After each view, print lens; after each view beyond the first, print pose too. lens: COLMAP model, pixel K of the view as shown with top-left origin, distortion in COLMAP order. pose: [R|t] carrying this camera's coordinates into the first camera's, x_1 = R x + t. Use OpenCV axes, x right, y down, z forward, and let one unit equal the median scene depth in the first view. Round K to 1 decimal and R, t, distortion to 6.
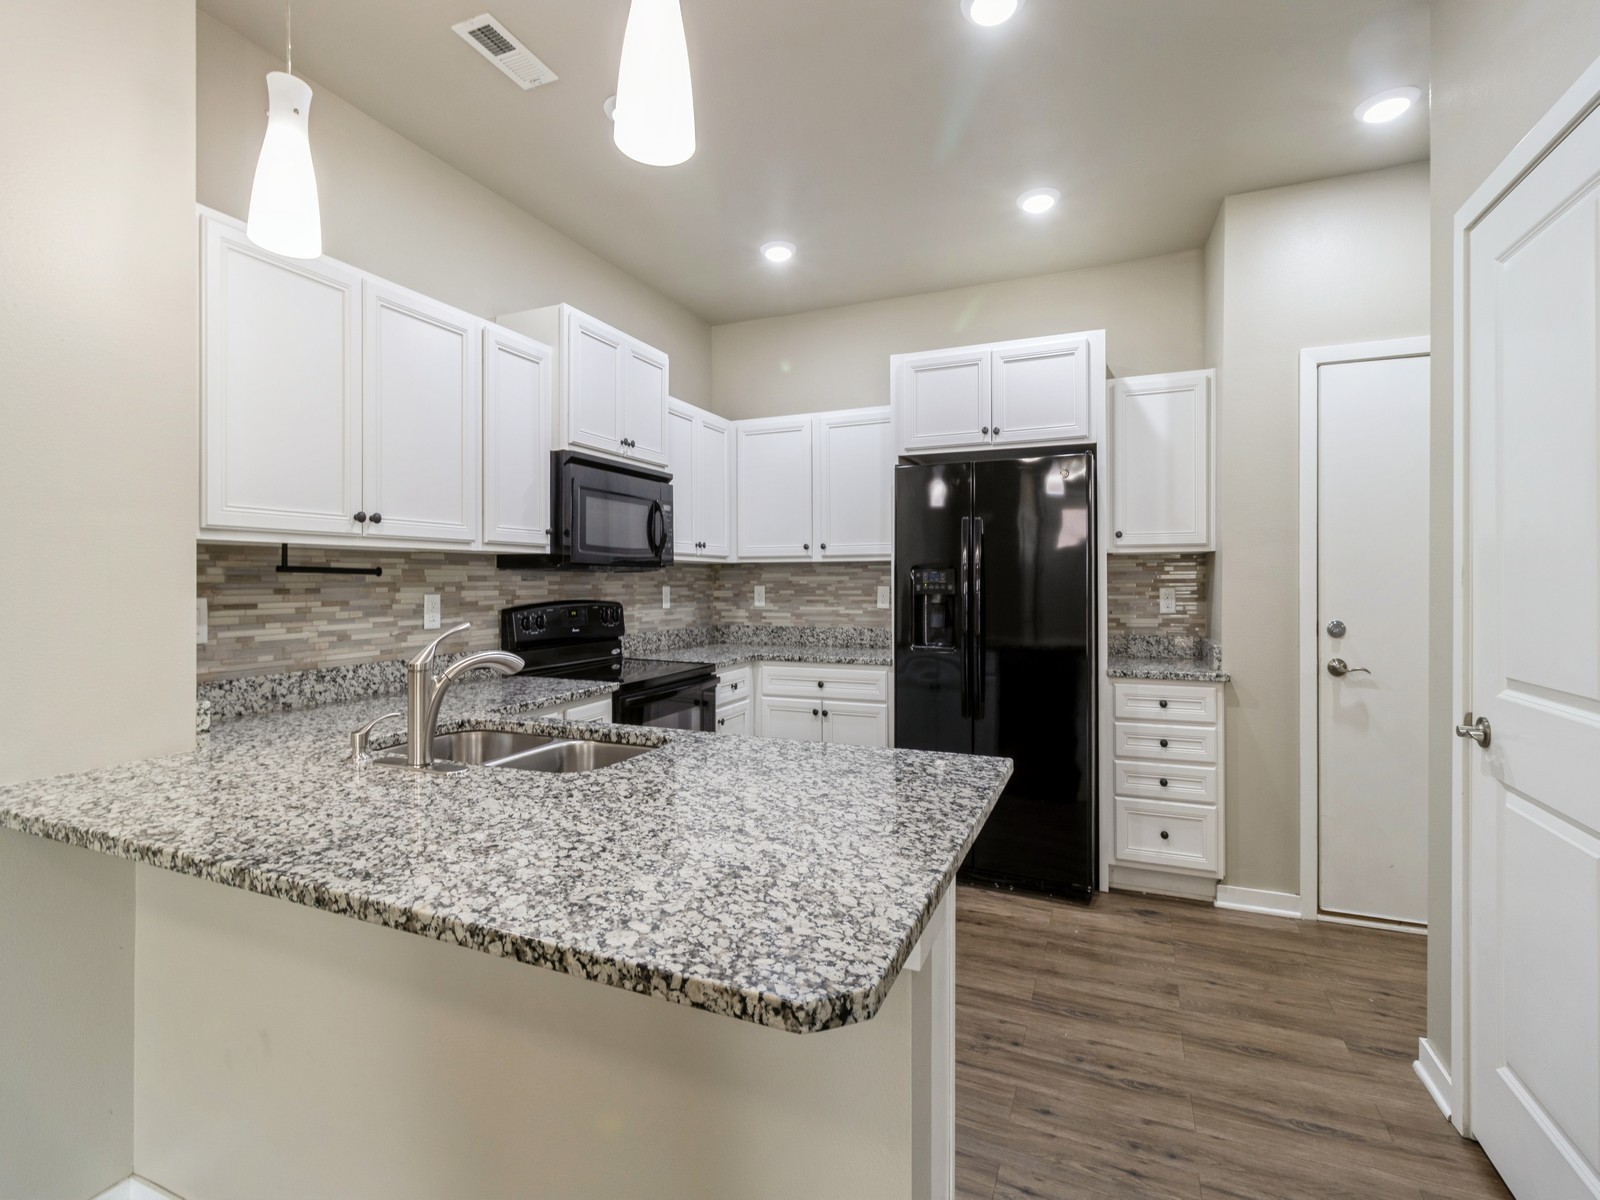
lens RADIAL K [[750.0, 0, 795.2], [0, 750.0, 589.9], [0, 0, 1]] dist [-0.000569, -0.000136]
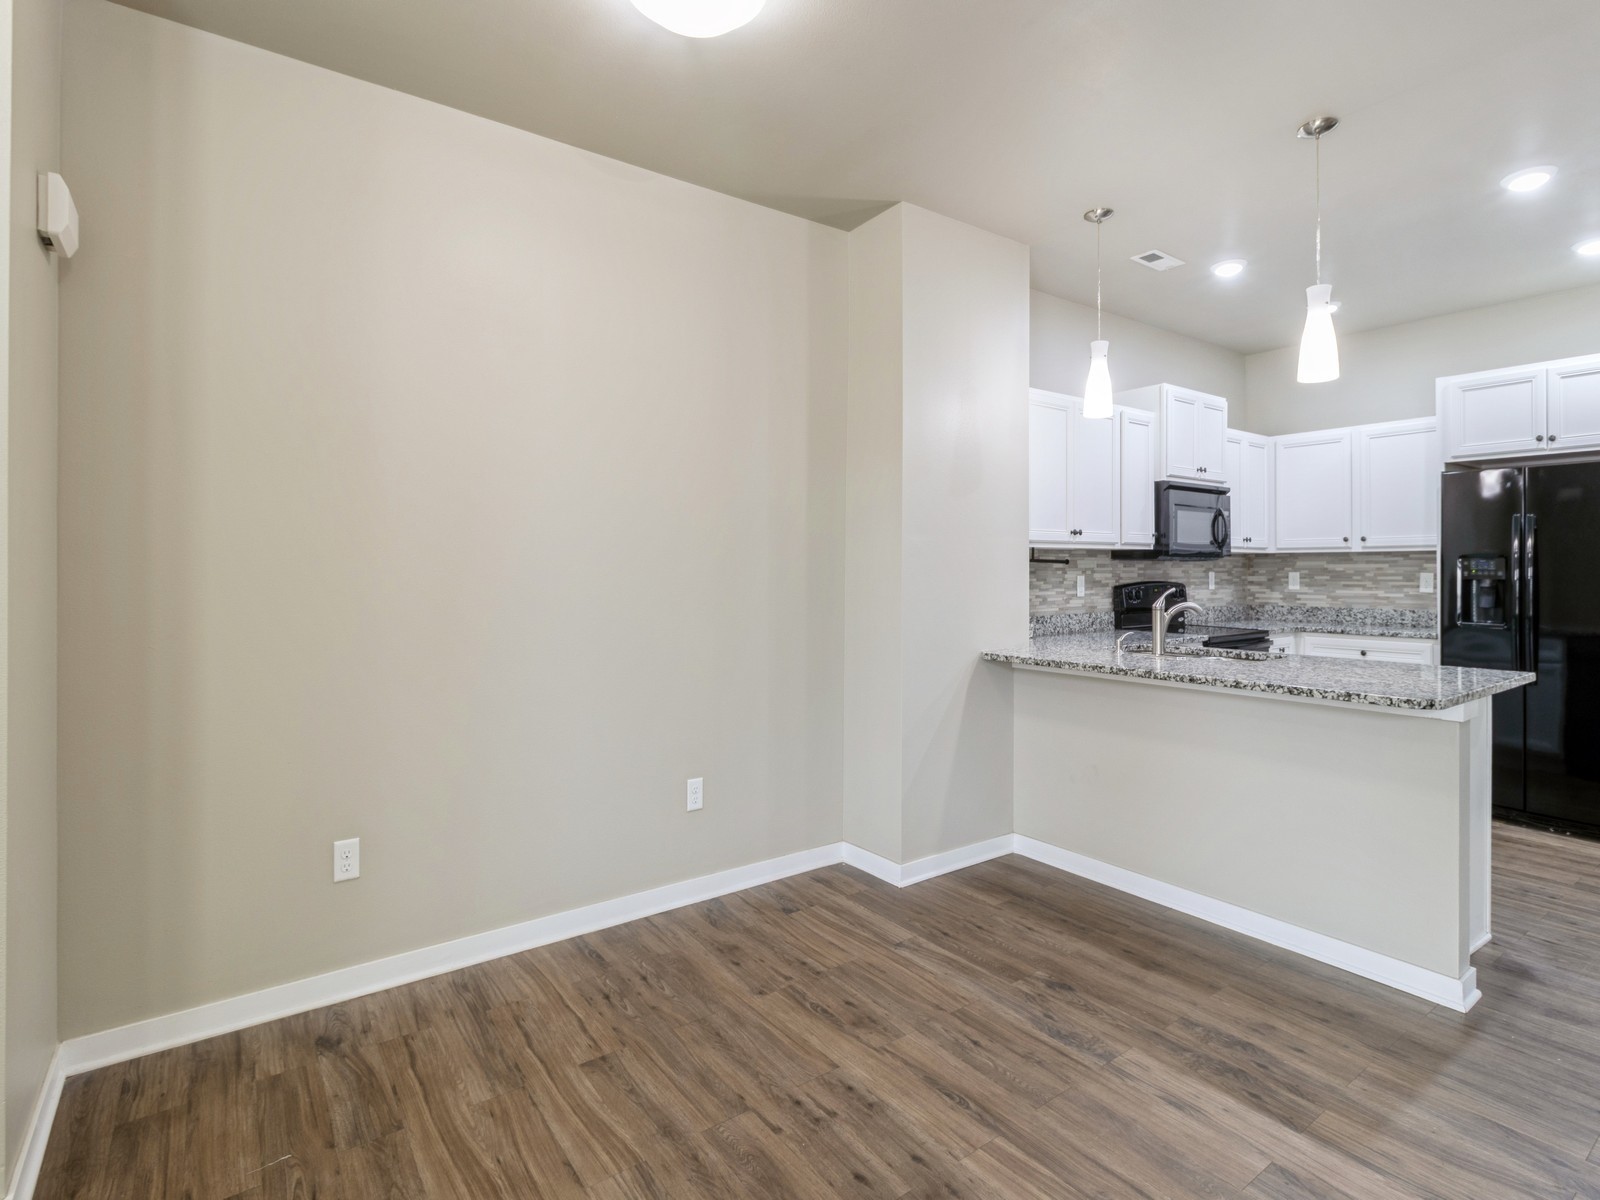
lens RADIAL K [[801.4, 0, 798.0], [0, 801.4, 568.0], [0, 0, 1]] dist [-0.001305, -0.001744]
pose [[0.859658, 0.002419, -0.510864, -0.096742], [-0.008454, 0.999919, -0.009492, 0.008723], [0.510800, 0.012478, 0.859609, -0.620389]]
